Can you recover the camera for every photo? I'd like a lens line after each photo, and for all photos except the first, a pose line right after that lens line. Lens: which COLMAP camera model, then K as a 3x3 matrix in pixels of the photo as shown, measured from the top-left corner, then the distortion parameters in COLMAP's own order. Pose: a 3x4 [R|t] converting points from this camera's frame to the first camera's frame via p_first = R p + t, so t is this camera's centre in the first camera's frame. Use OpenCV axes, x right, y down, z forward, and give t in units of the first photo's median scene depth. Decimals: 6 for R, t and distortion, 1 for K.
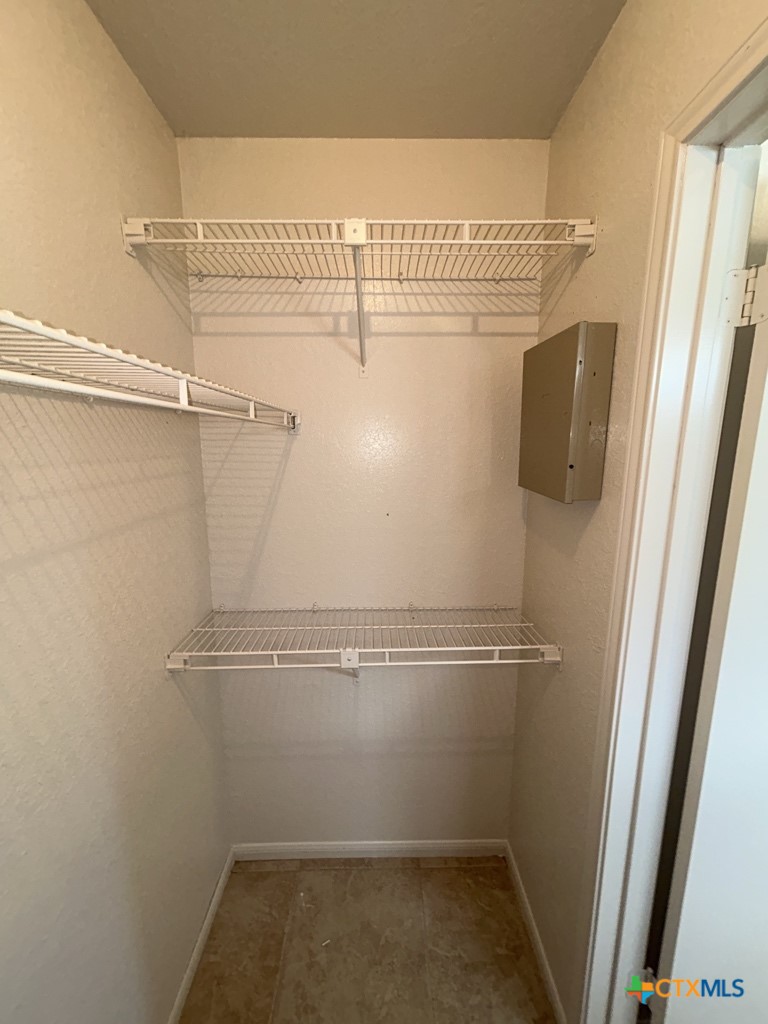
lens RADIAL K [[410.9, 0, 382.0], [0, 410.9, 513.8], [0, 0, 1]] dist [-0.000095, -0.000122]
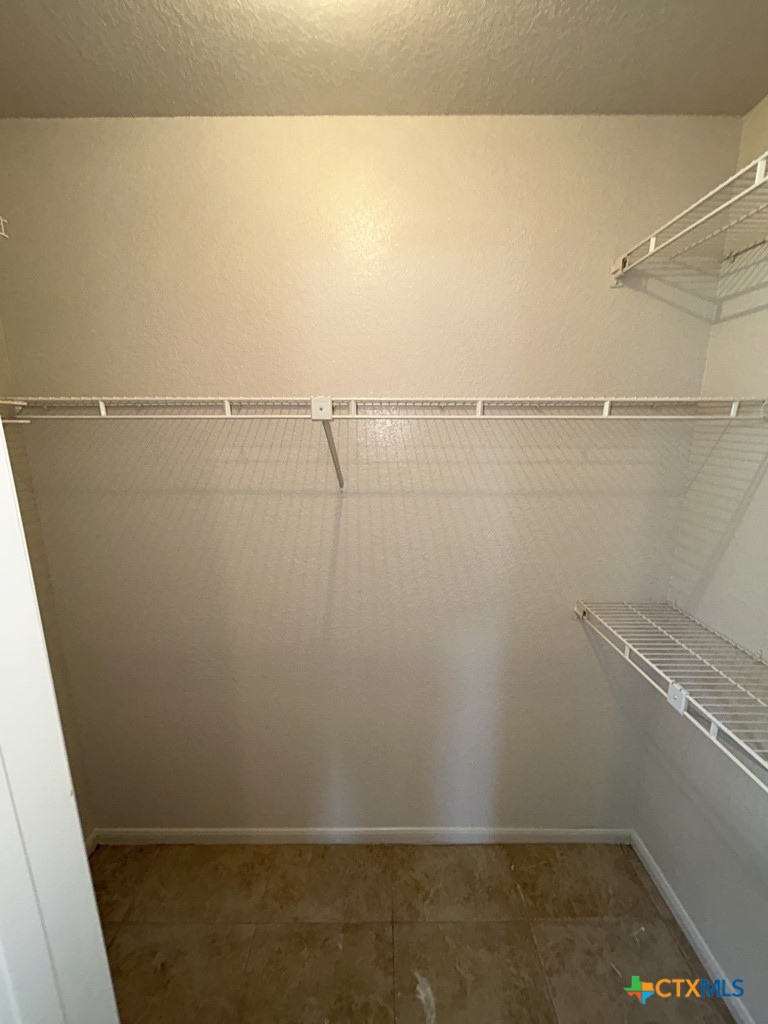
lens RADIAL K [[410.9, 0, 382.0], [0, 410.9, 513.8], [0, 0, 1]] dist [-0.000095, -0.000122]
pose [[-0.011754, 0.215616, -0.976408, 0.599054], [-0.171540, 0.961564, 0.214403, -0.077657], [0.985107, 0.170013, 0.025684, 0.282760]]
